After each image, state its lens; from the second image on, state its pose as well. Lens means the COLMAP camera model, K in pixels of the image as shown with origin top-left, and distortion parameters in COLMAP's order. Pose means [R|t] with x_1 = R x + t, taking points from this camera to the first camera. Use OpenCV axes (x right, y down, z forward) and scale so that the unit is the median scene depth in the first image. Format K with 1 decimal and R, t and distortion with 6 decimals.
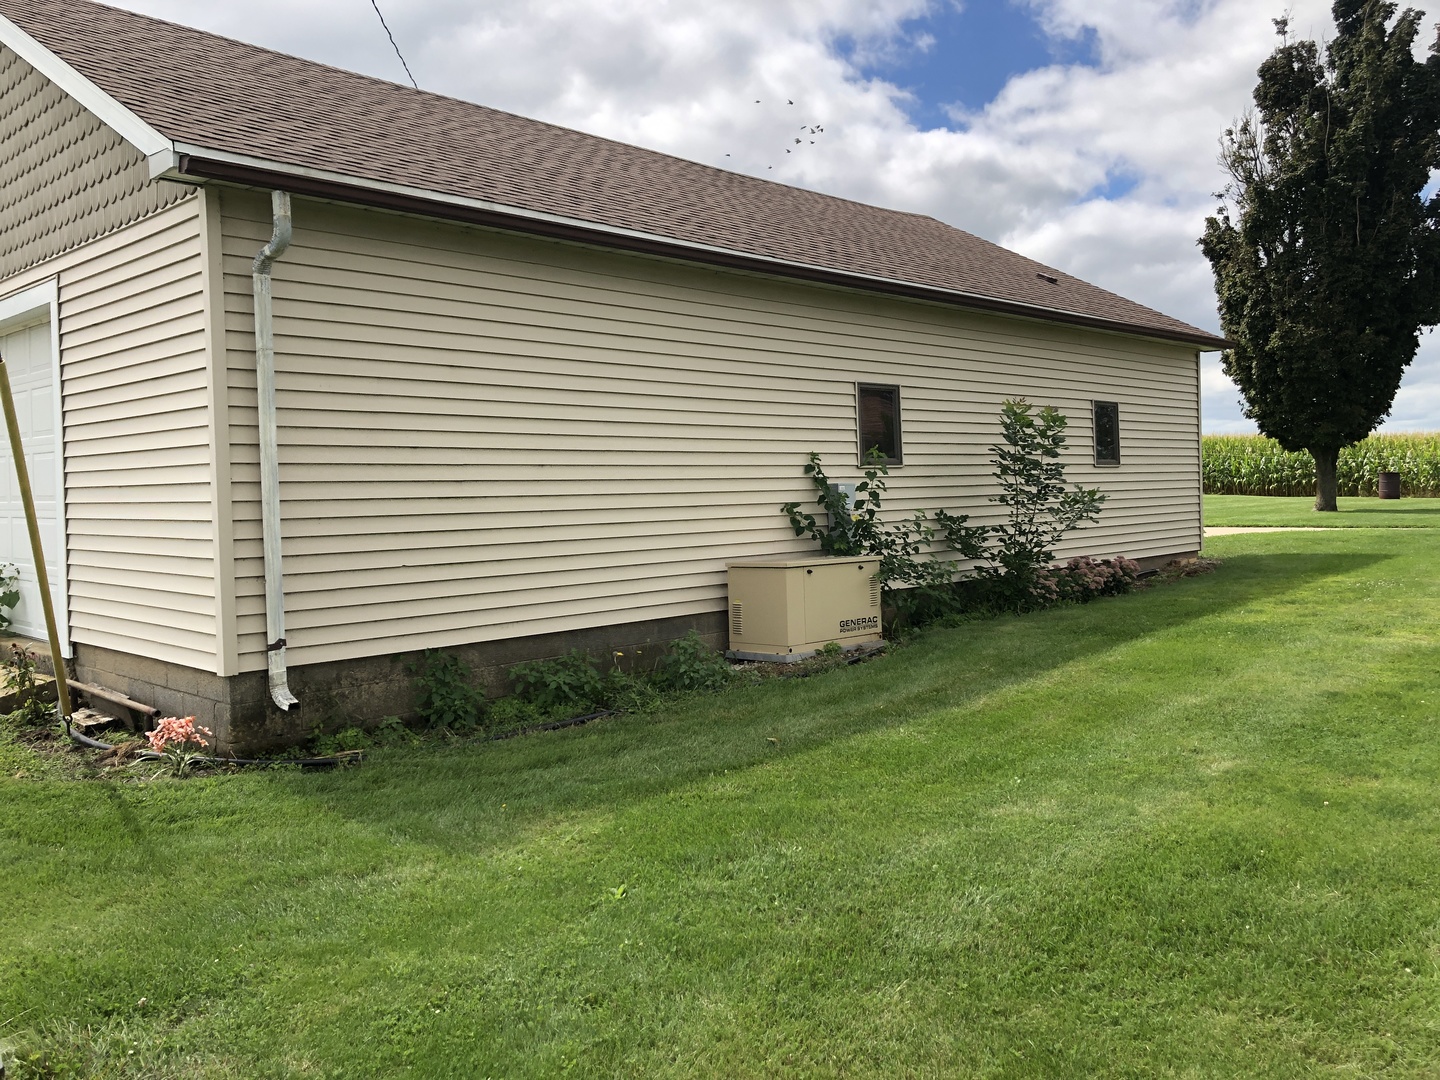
lens RADIAL K [[1180.7, 0, 688.9], [0, 1180.7, 542.9], [0, 0, 1]] dist [-0.027631, -0.000286]
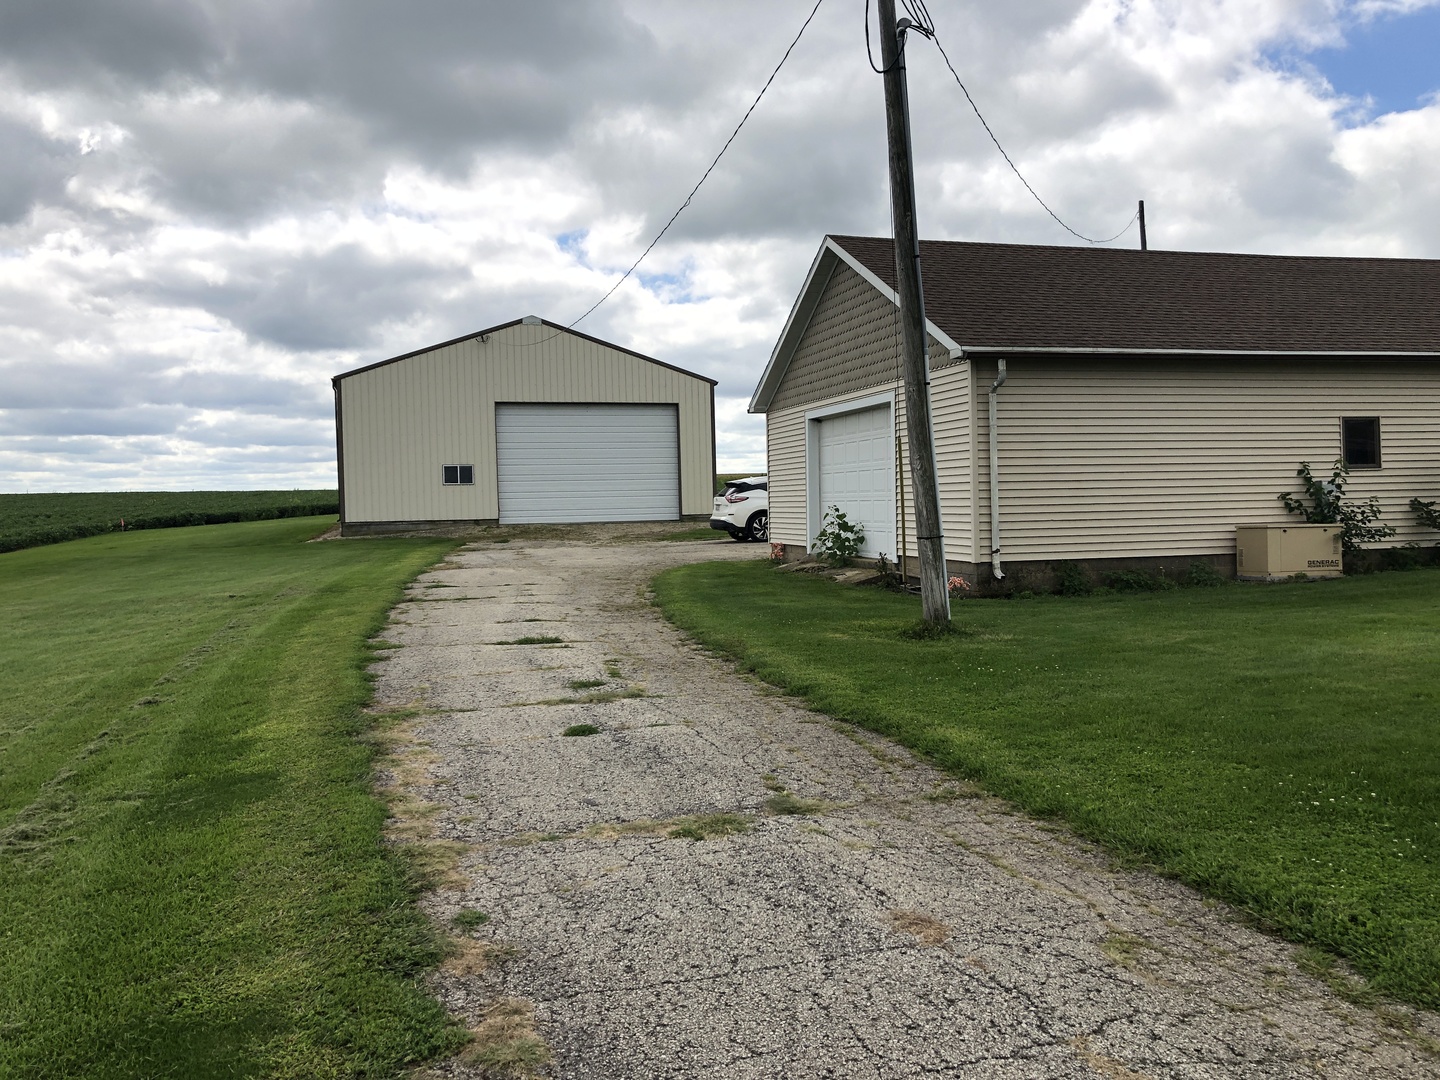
lens RADIAL K [[1103.6, 0, 757.8], [0, 1103.6, 536.6], [0, 0, 1]] dist [-0.004133, -0.003228]
pose [[0.874586, 0.015342, -0.484628, 0.205458], [-0.017795, 0.999842, -0.000461, 0.046434], [0.484544, 0.009027, 0.874720, -0.793361]]
